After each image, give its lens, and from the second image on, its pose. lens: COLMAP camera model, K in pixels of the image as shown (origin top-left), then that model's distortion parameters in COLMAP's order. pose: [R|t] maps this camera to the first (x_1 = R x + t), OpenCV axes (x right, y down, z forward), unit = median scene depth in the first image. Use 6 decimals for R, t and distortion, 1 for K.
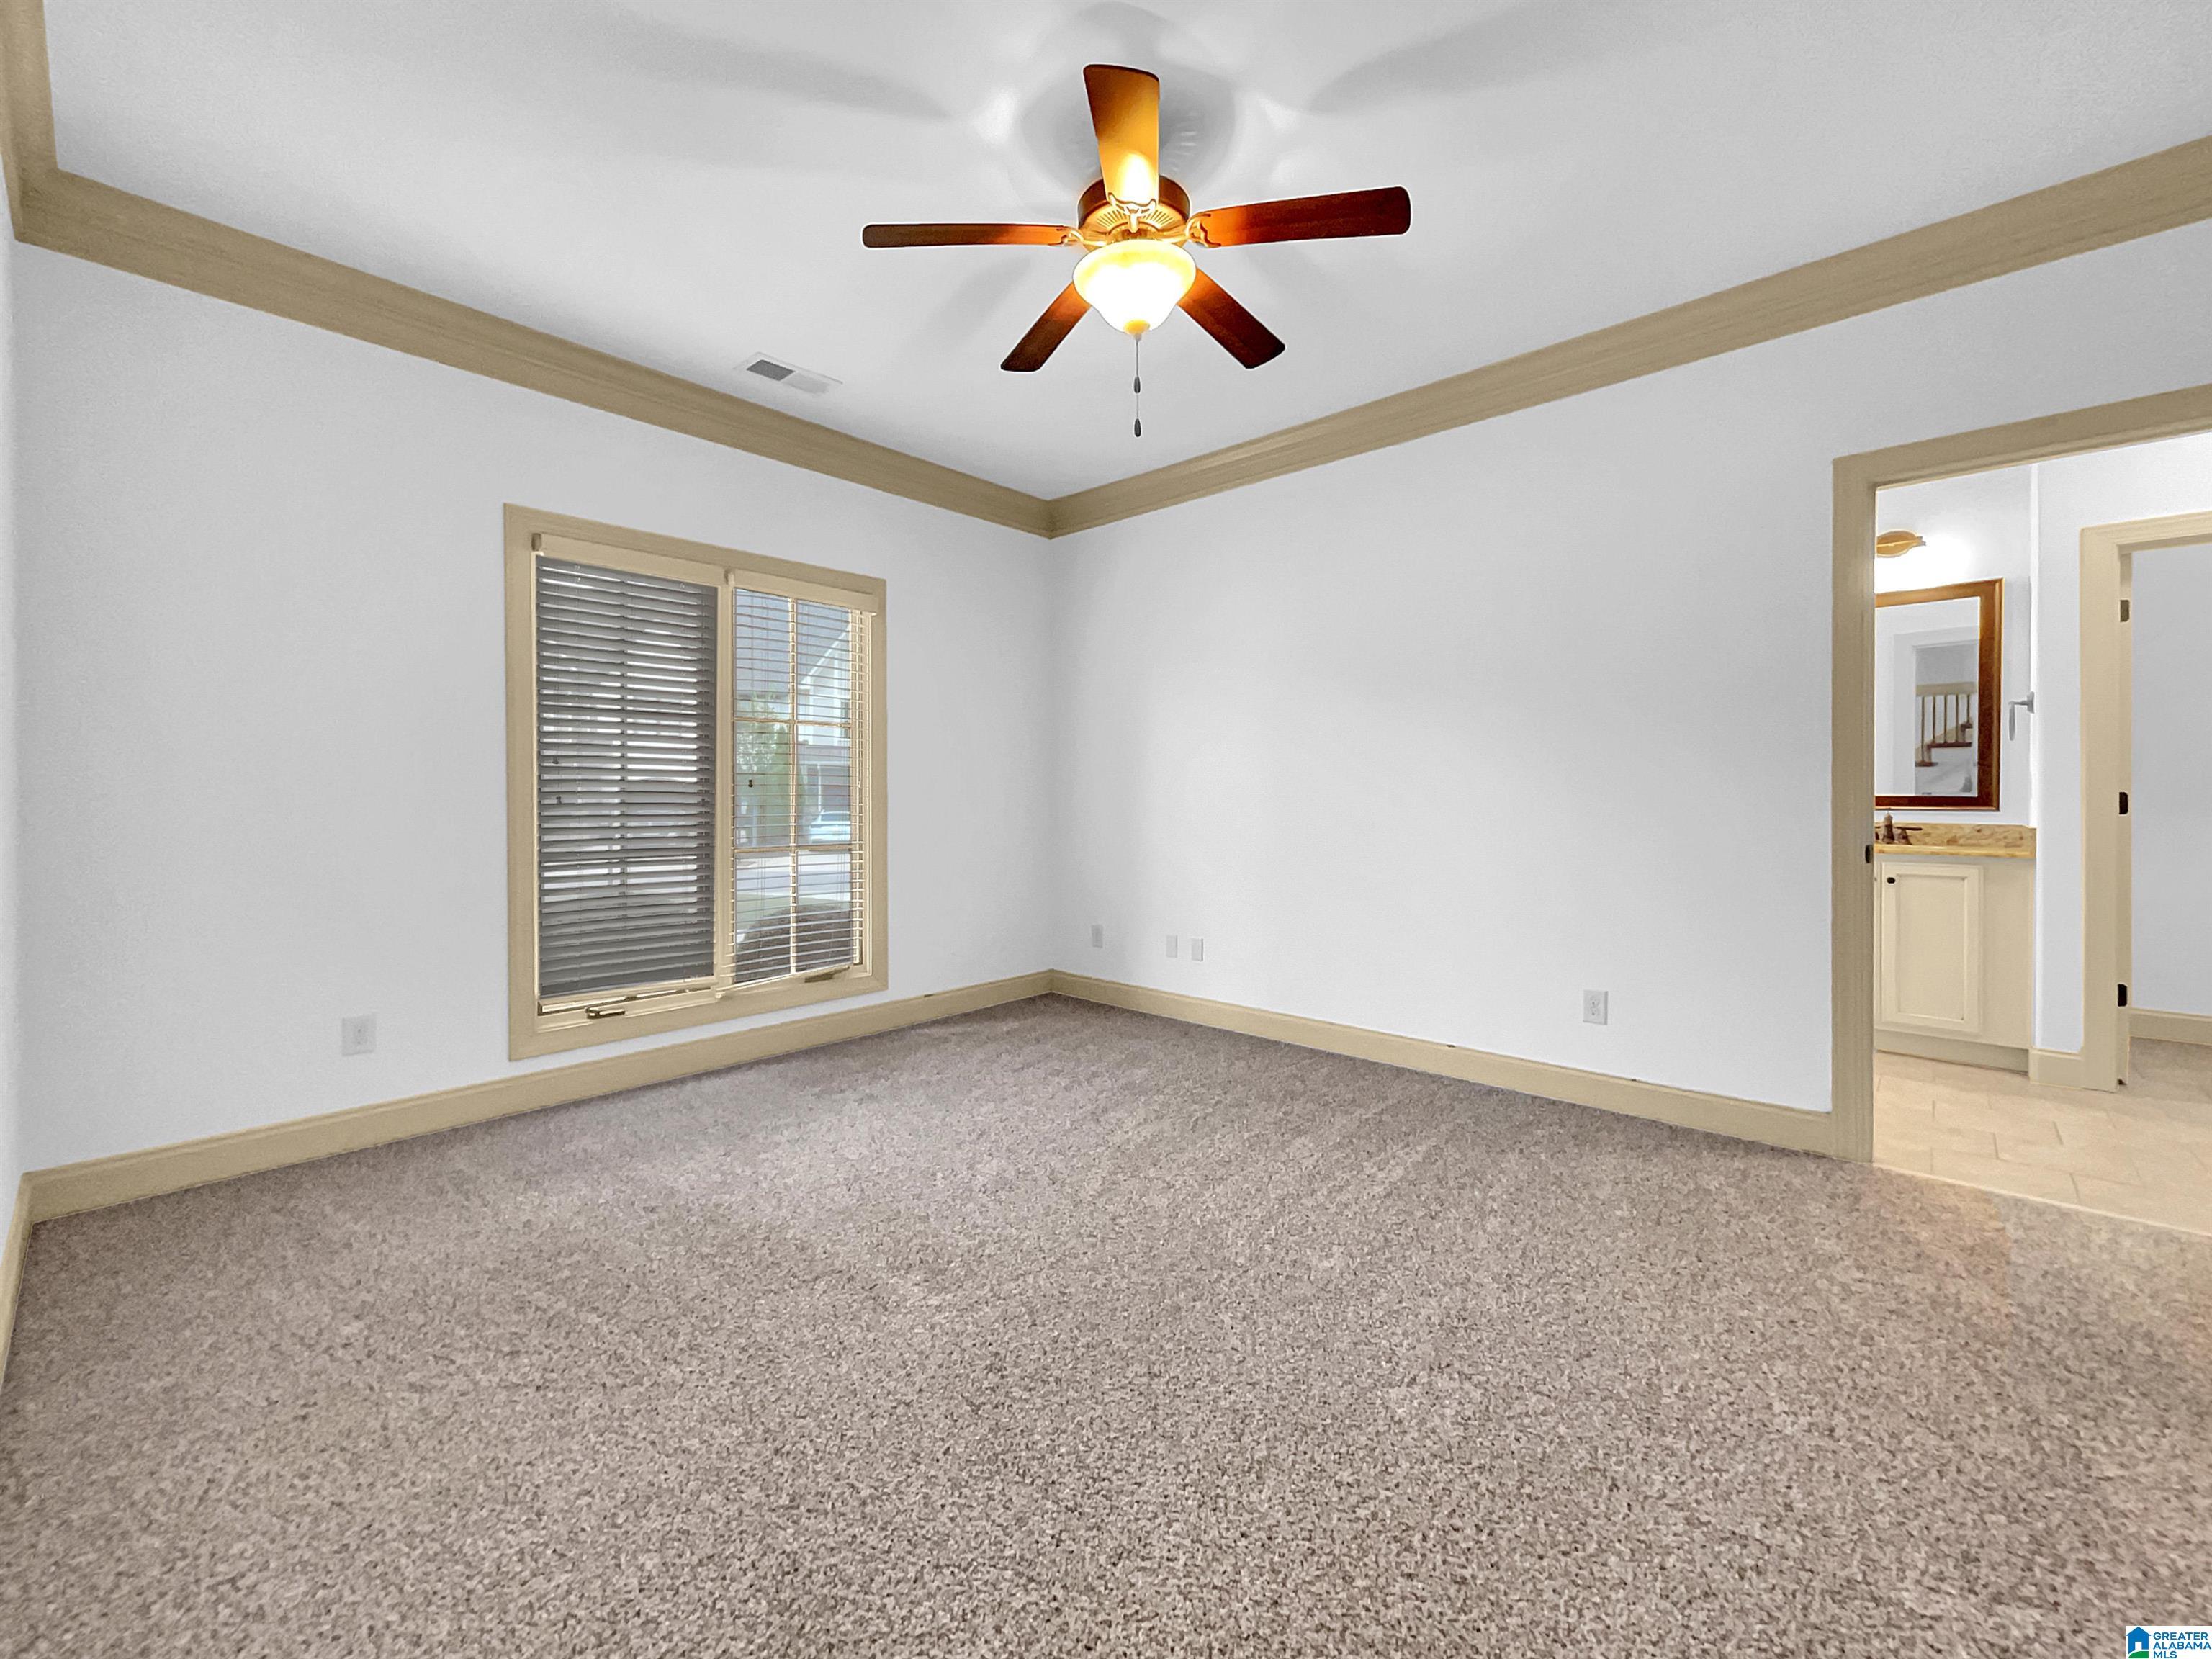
lens RADIAL K [[912.1, 0, 1106.0], [0, 912.1, 829.5], [0, 0, 1]] dist [0.000348, -0.000010]
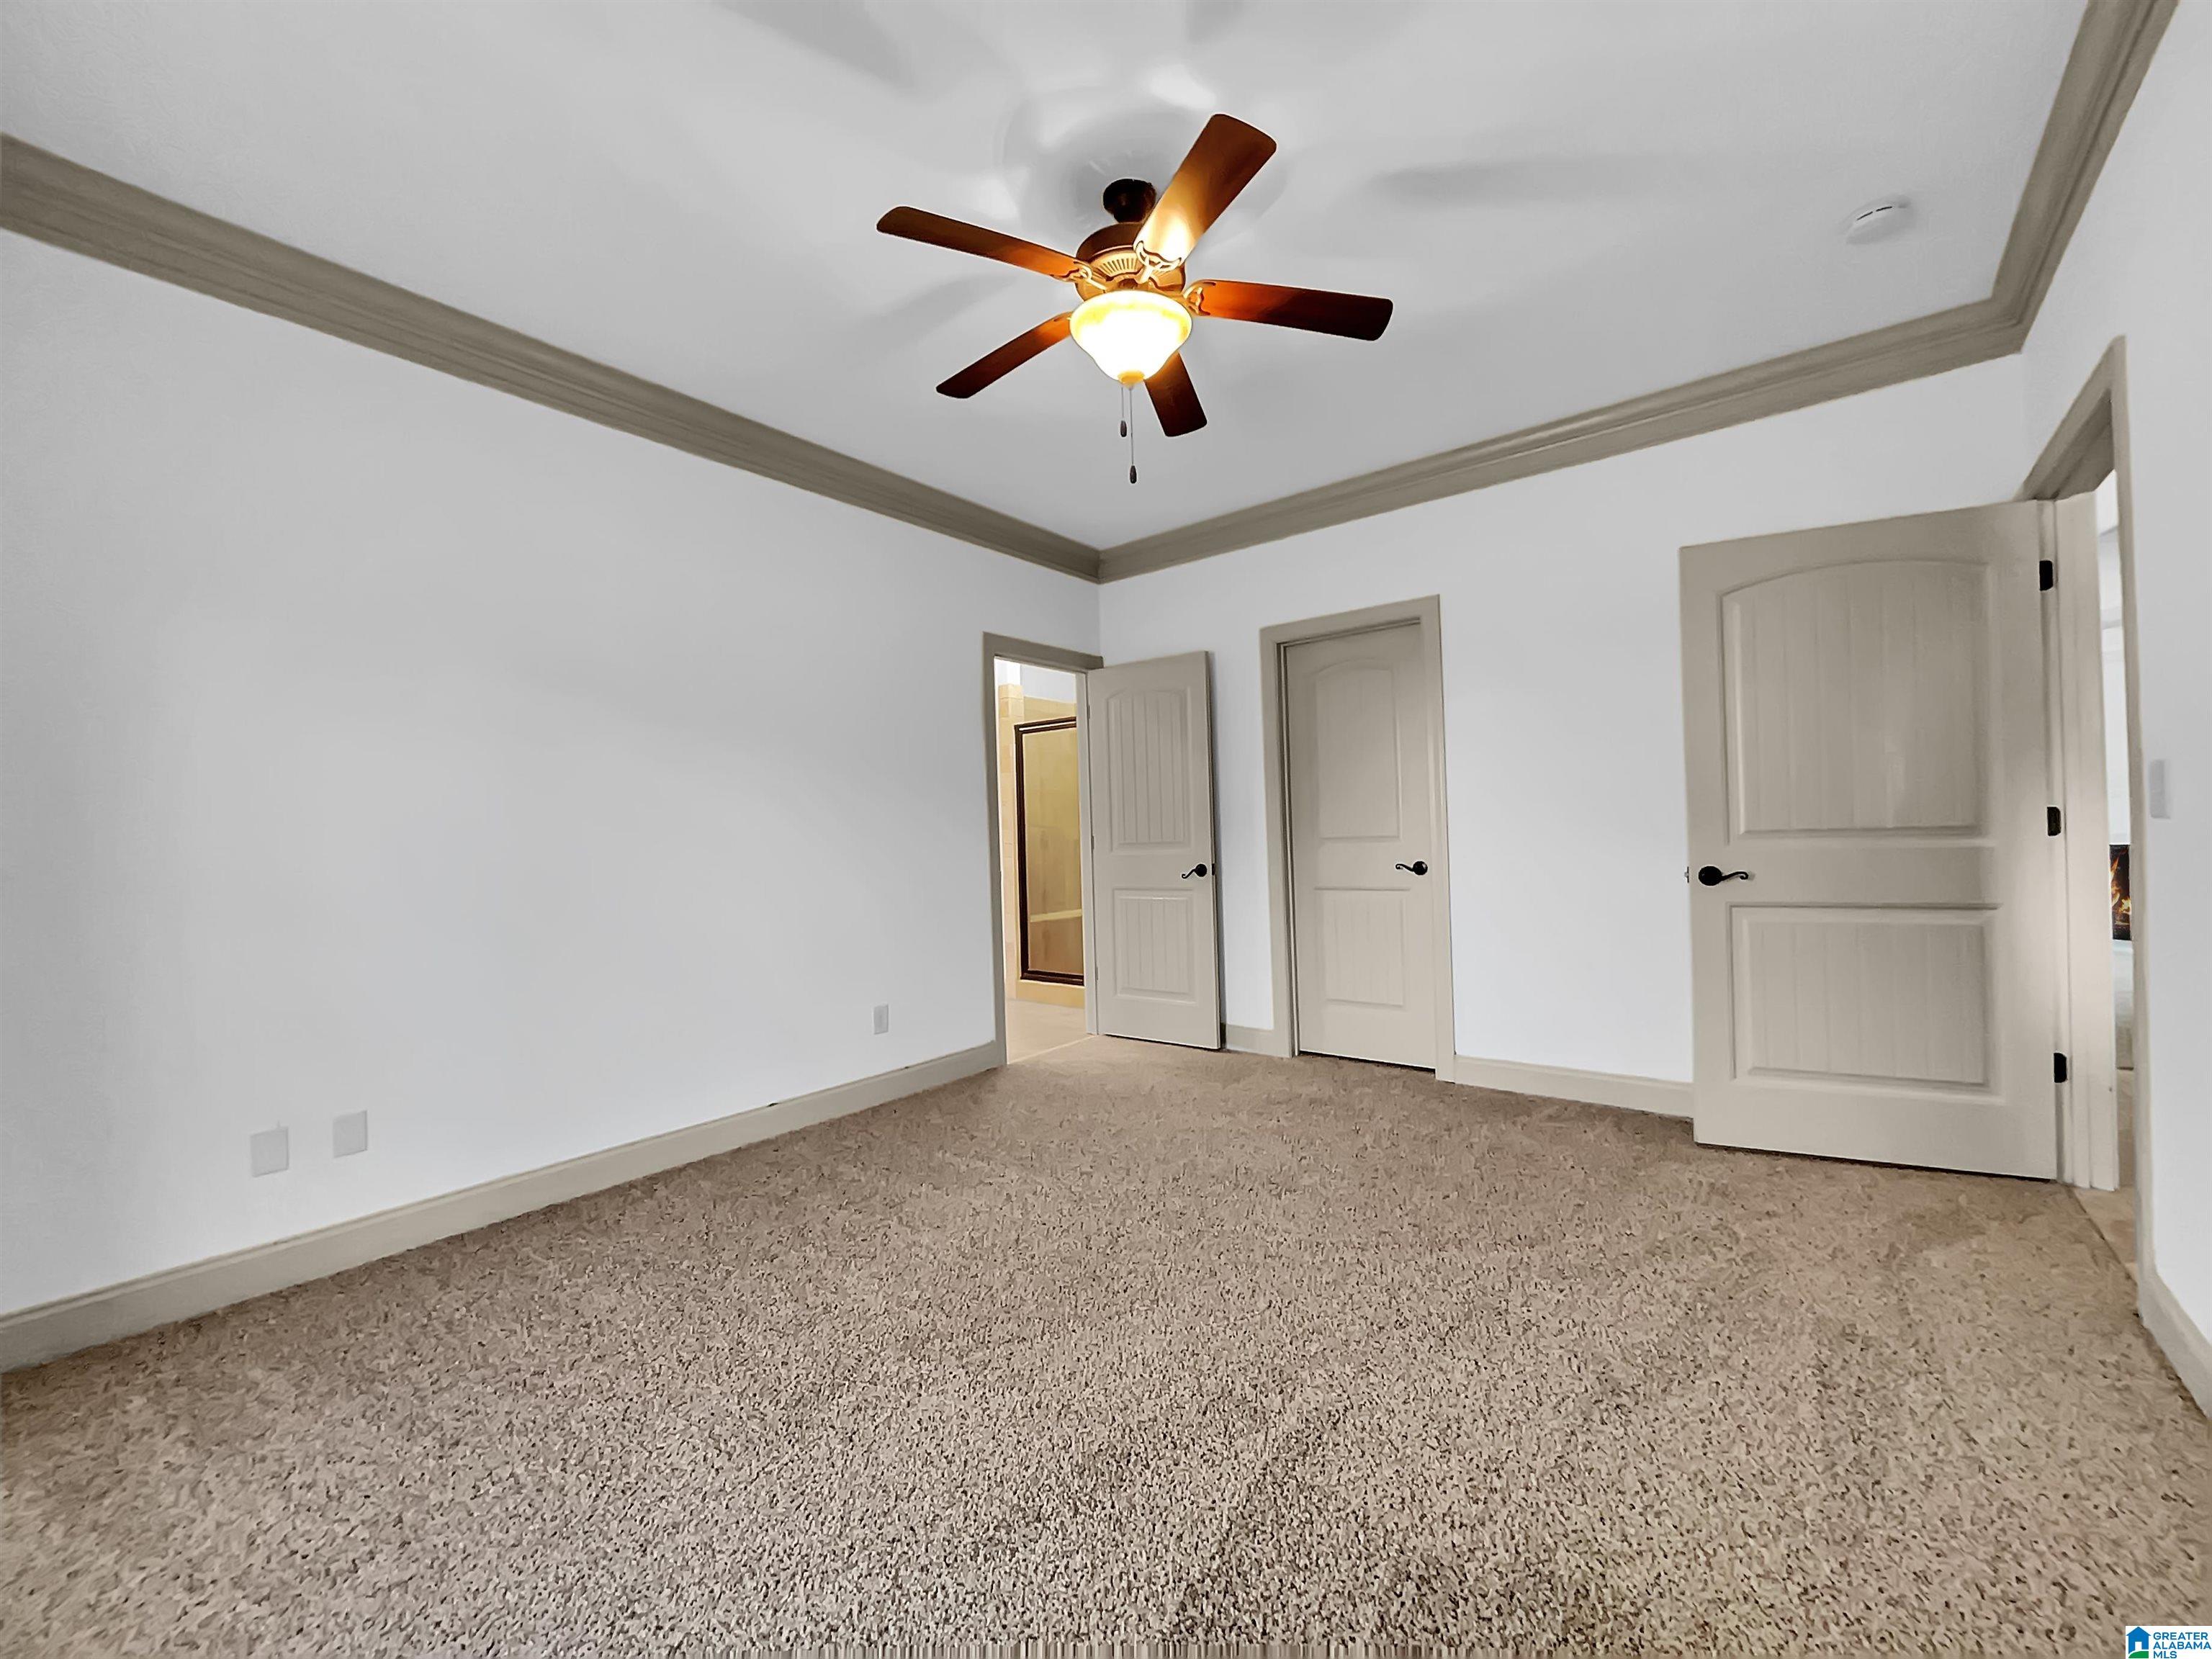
lens RADIAL K [[912.1, 0, 1106.0], [0, 912.1, 829.5], [0, 0, 1]] dist [0.000348, -0.000010]
pose [[-0.087095, 0.010675, 0.996143, -0.791577], [0.066255, 0.997791, -0.004900, -0.030168], [-0.993994, 0.065572, -0.087610, 0.924611]]
